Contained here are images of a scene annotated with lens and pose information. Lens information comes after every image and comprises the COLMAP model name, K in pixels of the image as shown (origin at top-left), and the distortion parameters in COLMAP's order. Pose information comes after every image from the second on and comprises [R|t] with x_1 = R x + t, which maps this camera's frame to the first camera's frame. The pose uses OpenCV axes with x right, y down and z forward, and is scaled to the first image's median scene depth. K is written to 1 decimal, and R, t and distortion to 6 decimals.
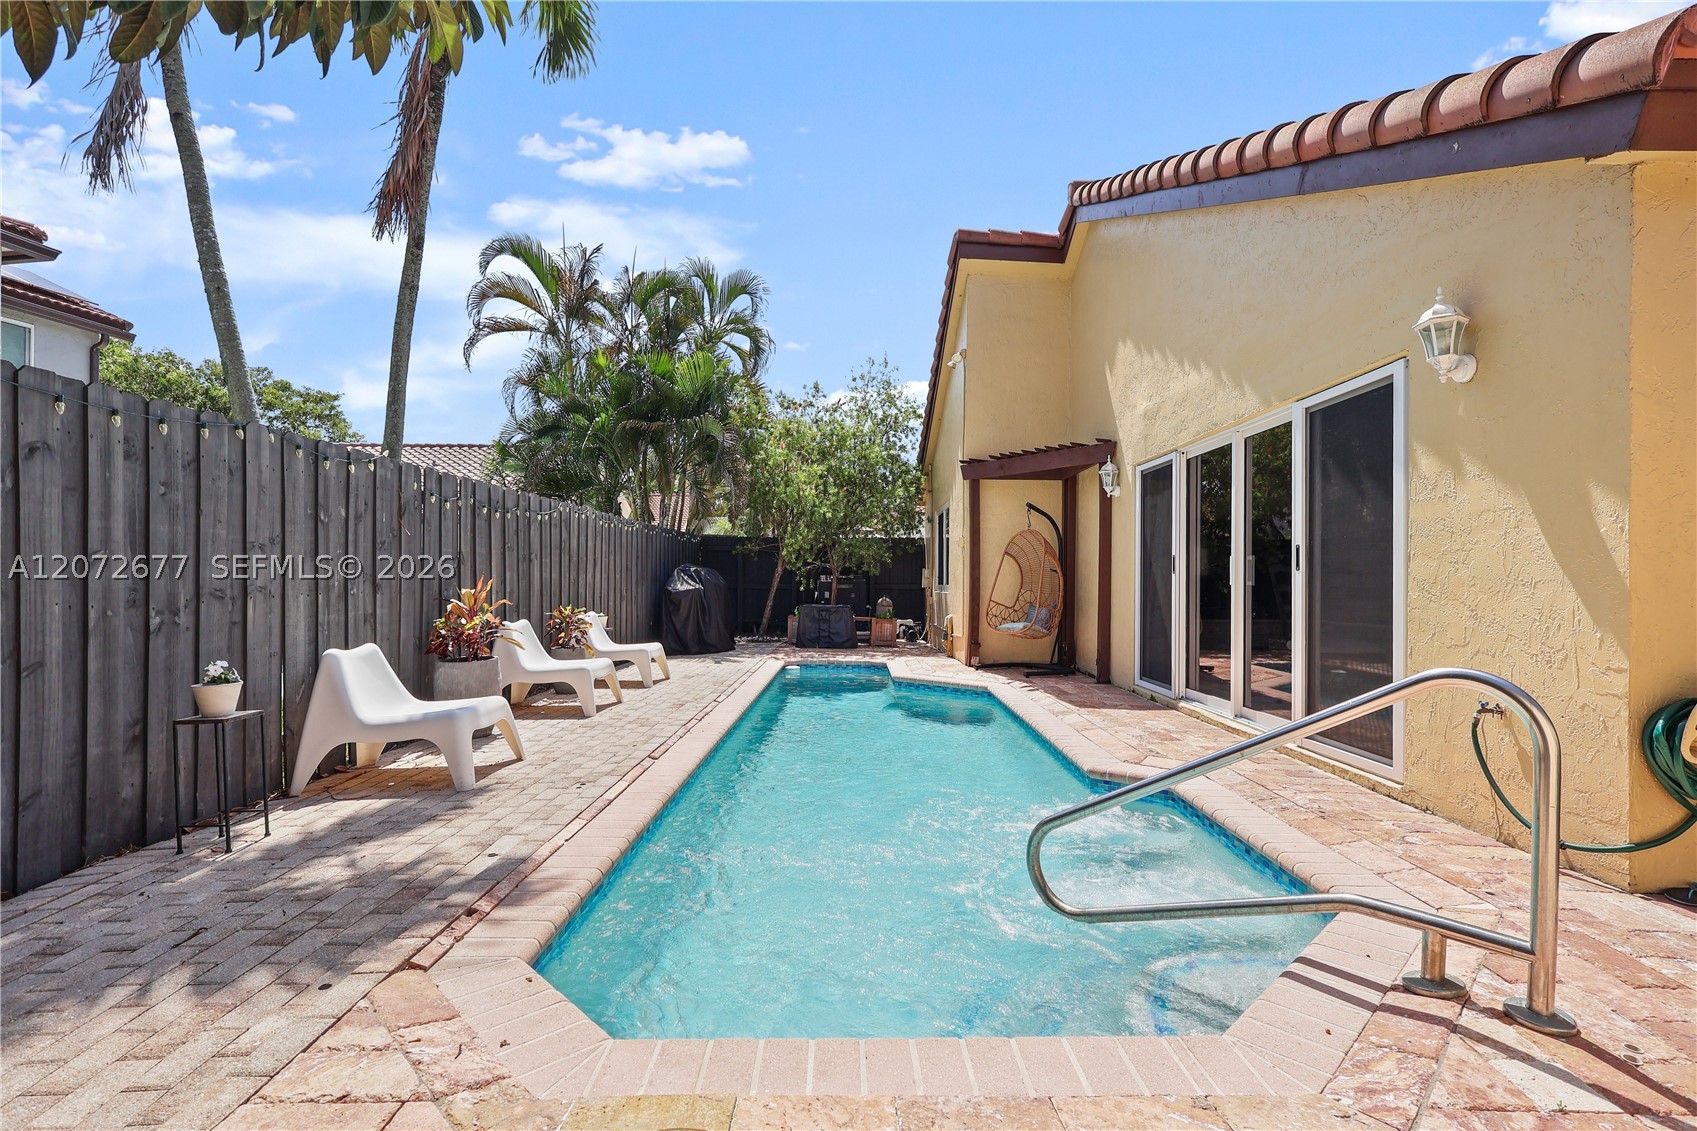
lens RADIAL K [[792.8, 0, 857.9], [0, 792.8, 579.5], [0, 0, 1]] dist [-0.002212, 0.000212]
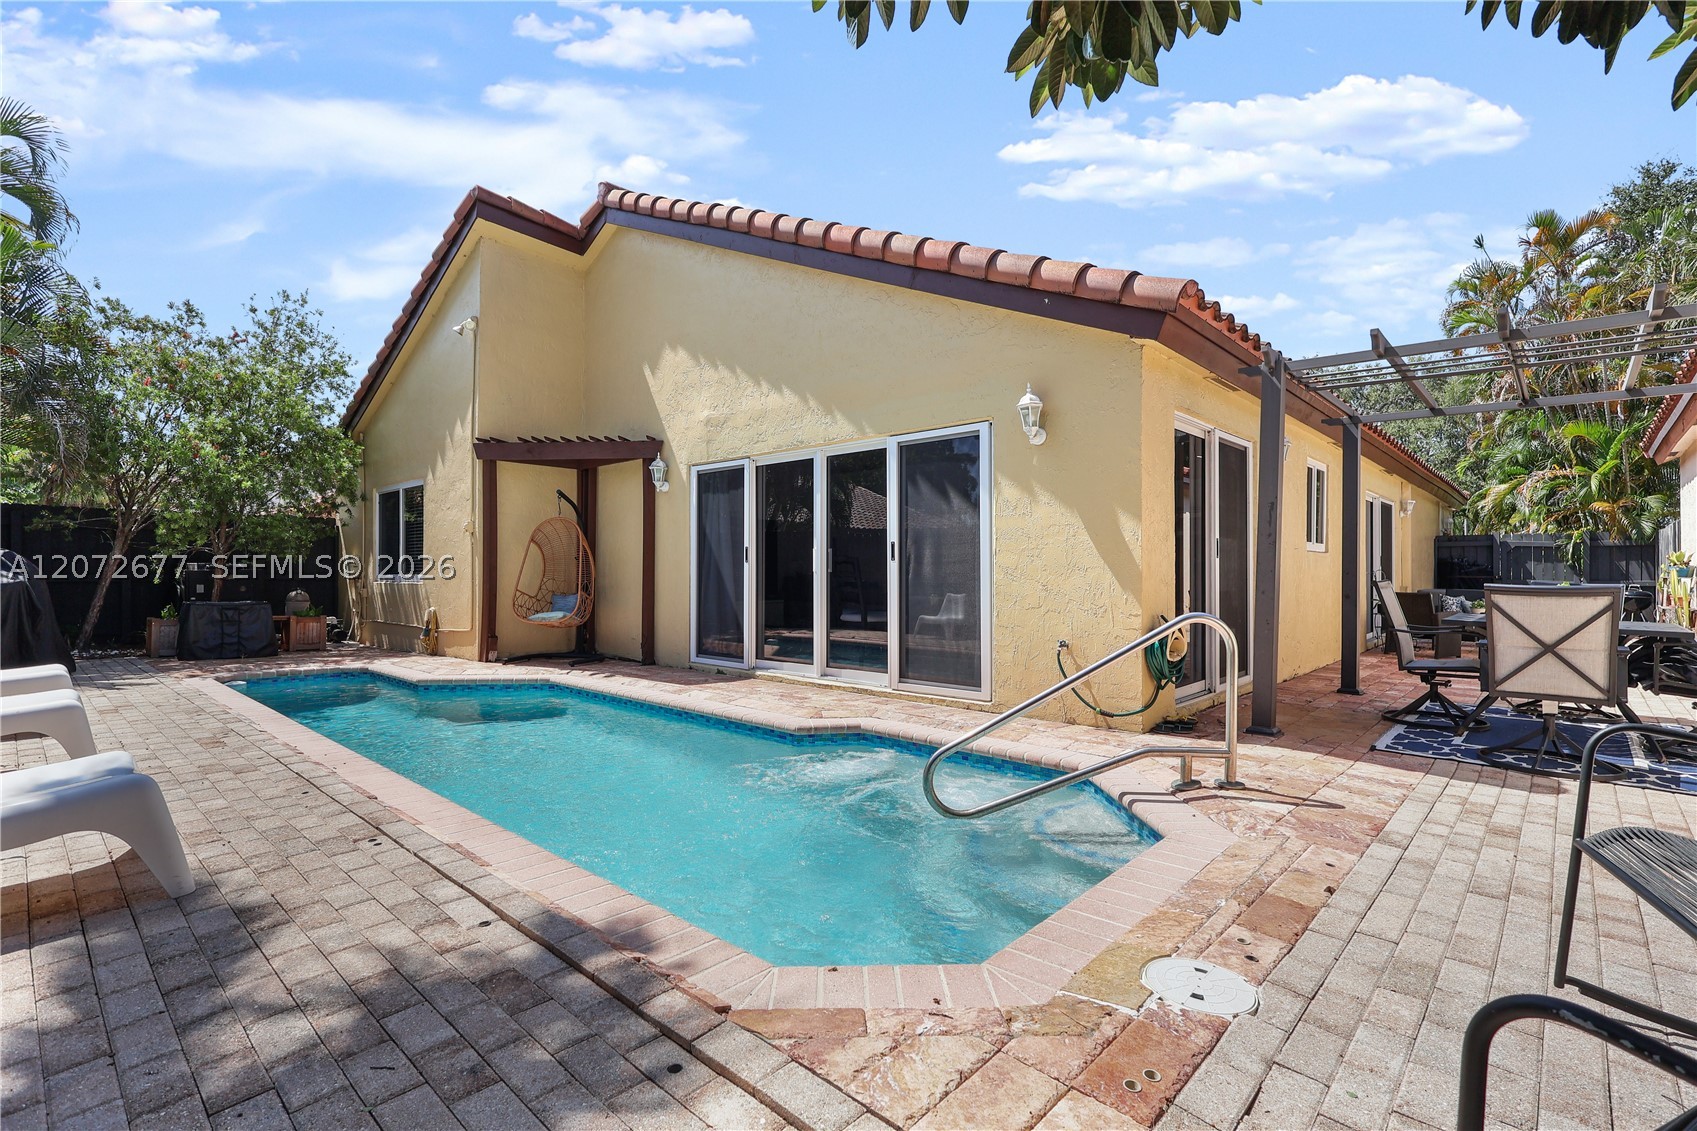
lens RADIAL K [[785.4, 0, 848.5], [0, 785.4, 565.5], [0, 0, 1]] dist [-0.003442, 0.000484]
pose [[0.680673, 0.001262, 0.732587, -0.400622], [0.001665, 0.999993, -0.003270, 0.001367], [-0.732586, 0.003446, 0.680666, 0.113674]]
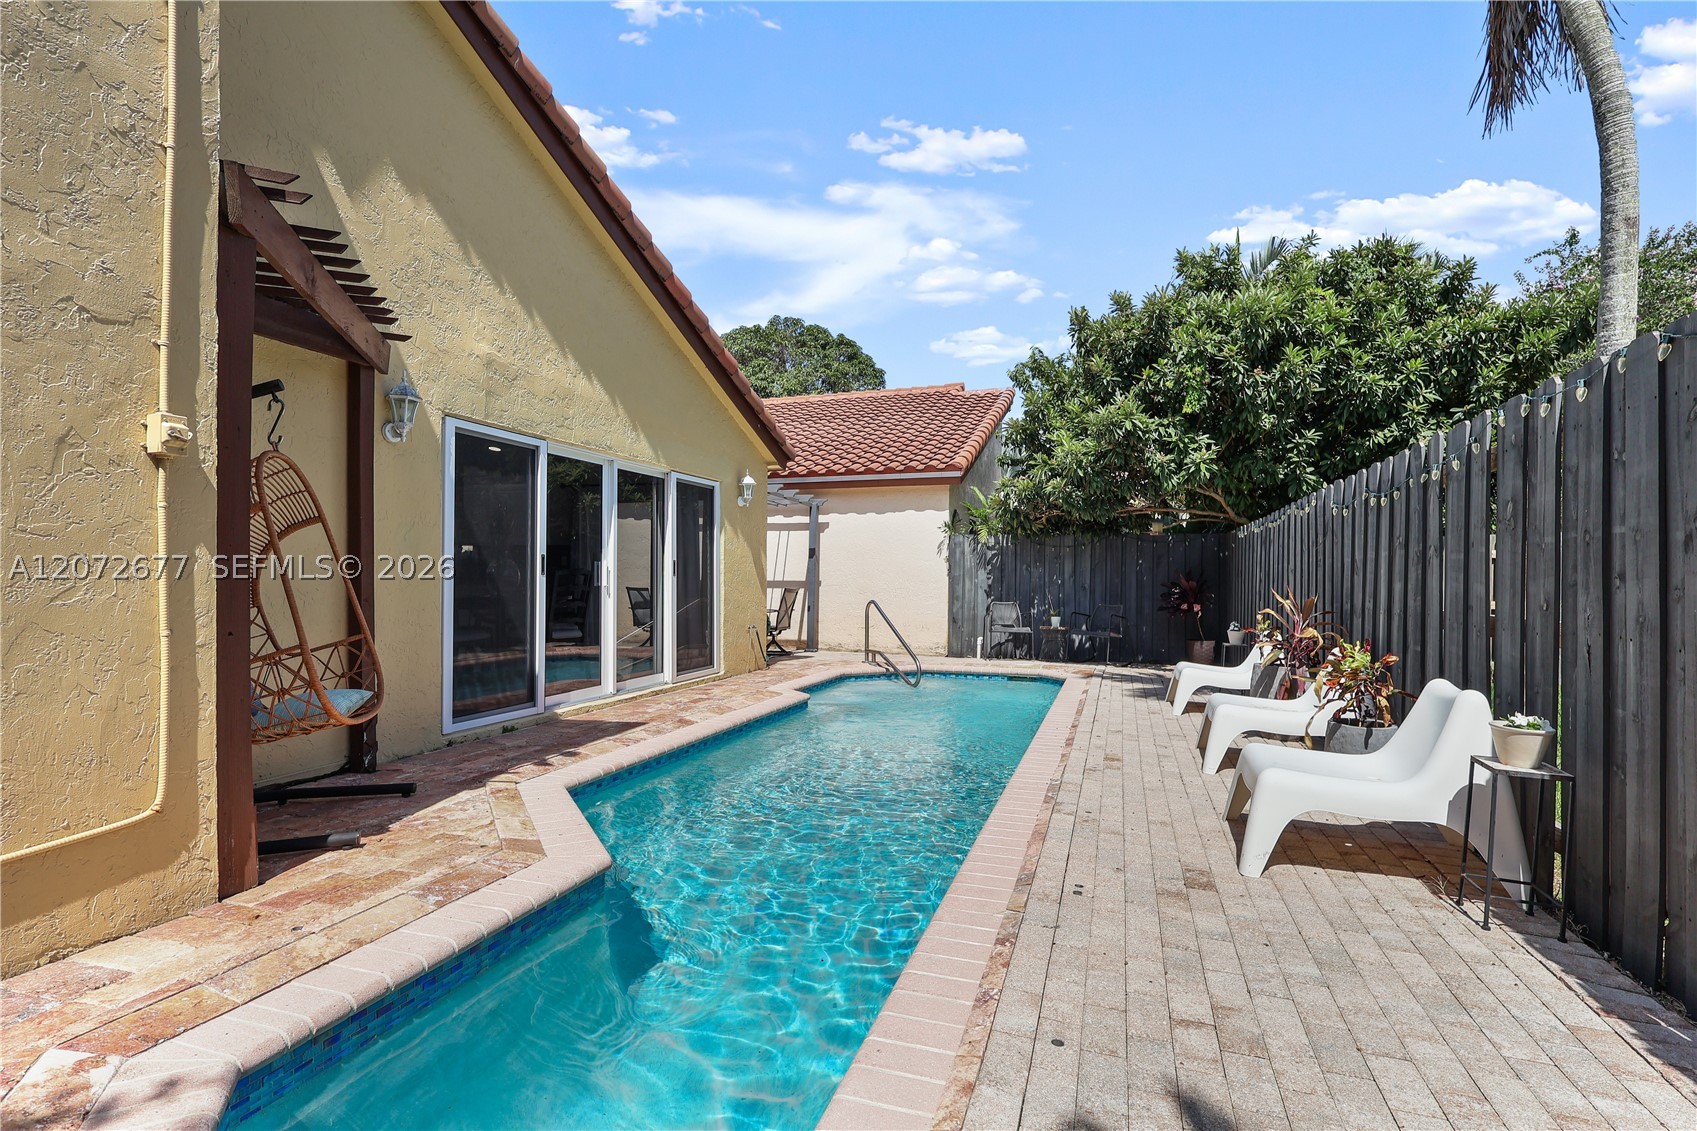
lens RADIAL K [[792.8, 0, 857.9], [0, 792.8, 579.5], [0, 0, 1]] dist [-0.002212, 0.000212]
pose [[-0.947202, -0.020204, 0.320000, -0.265700], [-0.018810, 0.999795, 0.007447, -0.018375], [-0.320085, 0.001035, -0.947388, 1.995652]]
